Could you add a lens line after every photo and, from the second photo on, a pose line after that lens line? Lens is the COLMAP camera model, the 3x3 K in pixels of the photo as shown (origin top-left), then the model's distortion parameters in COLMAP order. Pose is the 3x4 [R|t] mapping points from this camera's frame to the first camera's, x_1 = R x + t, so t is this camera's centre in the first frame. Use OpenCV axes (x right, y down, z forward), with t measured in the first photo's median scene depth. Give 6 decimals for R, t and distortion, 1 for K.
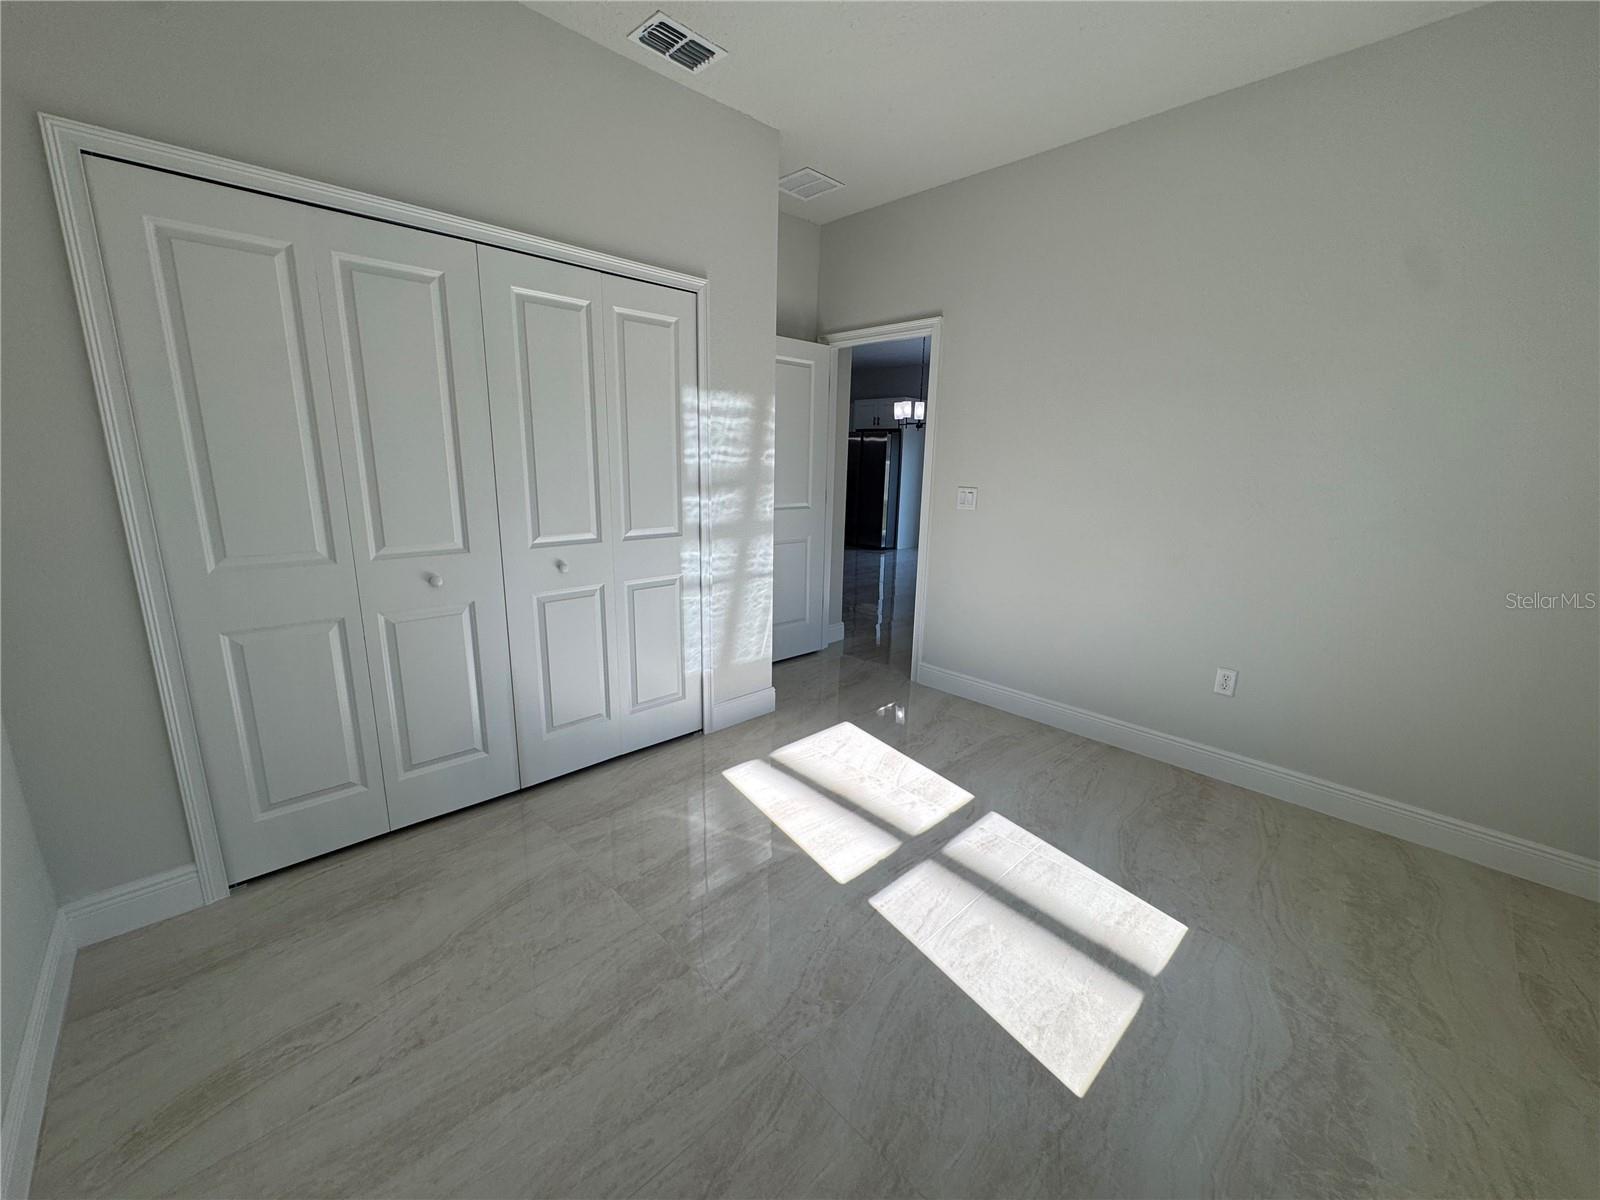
lens RADIAL K [[638.2, 0, 802.2], [0, 638.2, 599.7], [0, 0, 1]] dist [-0.002204, 0.000037]
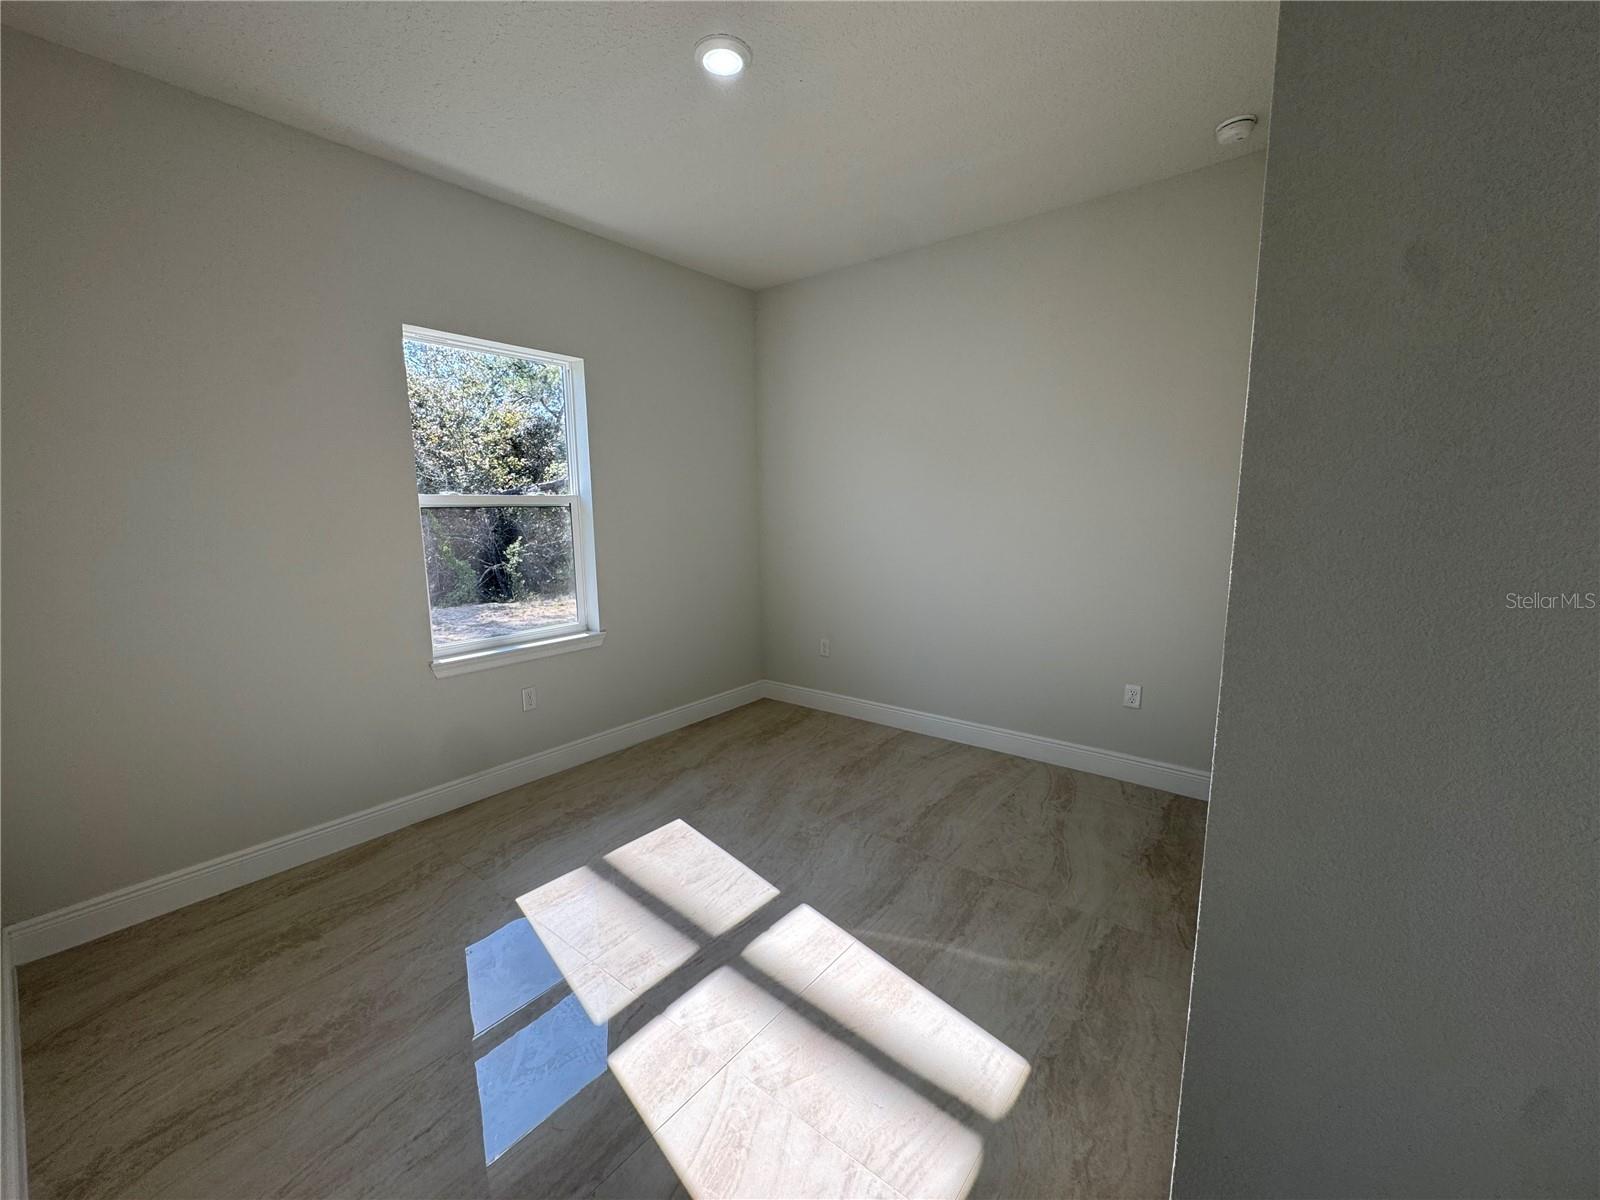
lens RADIAL K [[638.2, 0, 802.2], [0, 638.2, 599.7], [0, 0, 1]] dist [-0.002204, 0.000037]
pose [[-0.992241, 0.006634, -0.124148, 0.206857], [-0.038600, 0.932789, 0.358350, -0.450956], [0.118181, 0.360362, -0.925296, 1.911694]]
